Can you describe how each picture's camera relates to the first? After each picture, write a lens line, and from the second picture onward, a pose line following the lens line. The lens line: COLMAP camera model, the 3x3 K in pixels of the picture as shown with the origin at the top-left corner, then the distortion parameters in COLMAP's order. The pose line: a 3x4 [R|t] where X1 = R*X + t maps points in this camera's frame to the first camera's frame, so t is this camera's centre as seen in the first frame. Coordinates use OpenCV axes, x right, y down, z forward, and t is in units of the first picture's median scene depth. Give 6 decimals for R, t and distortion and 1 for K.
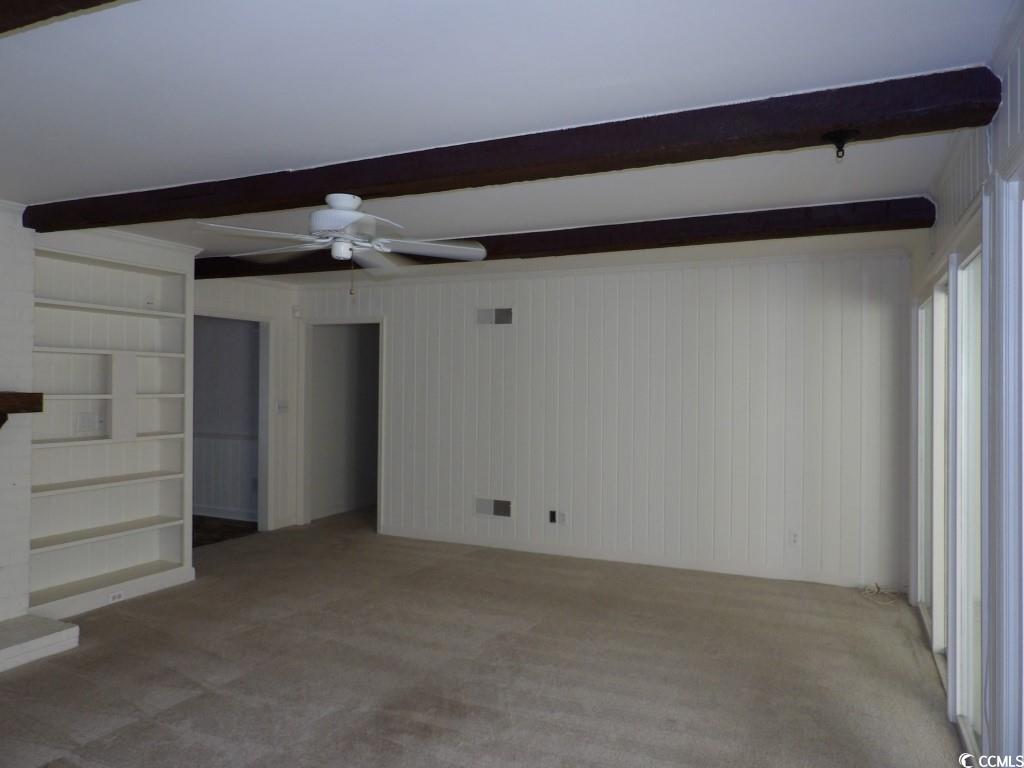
lens RADIAL K [[747.1, 0, 512.0], [0, 747.1, 384.0], [0, 0, 1]] dist [-0.002112, -0.002887]
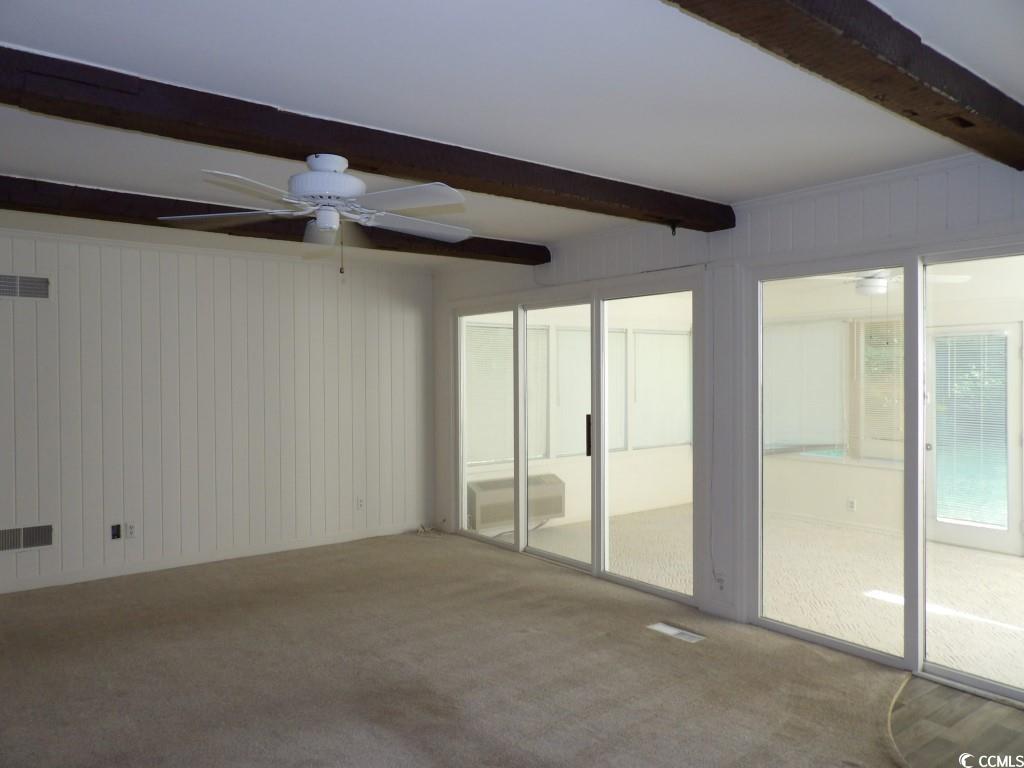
lens RADIAL K [[736.1, 0, 512.0], [0, 736.1, 384.0], [0, 0, 1]] dist [-0.004577, 0.000438]
pose [[0.462748, -0.021815, 0.886221, -0.698164], [0.008123, 0.999760, 0.020368, -0.004052], [-0.886452, -0.002226, 0.462814, 0.326390]]
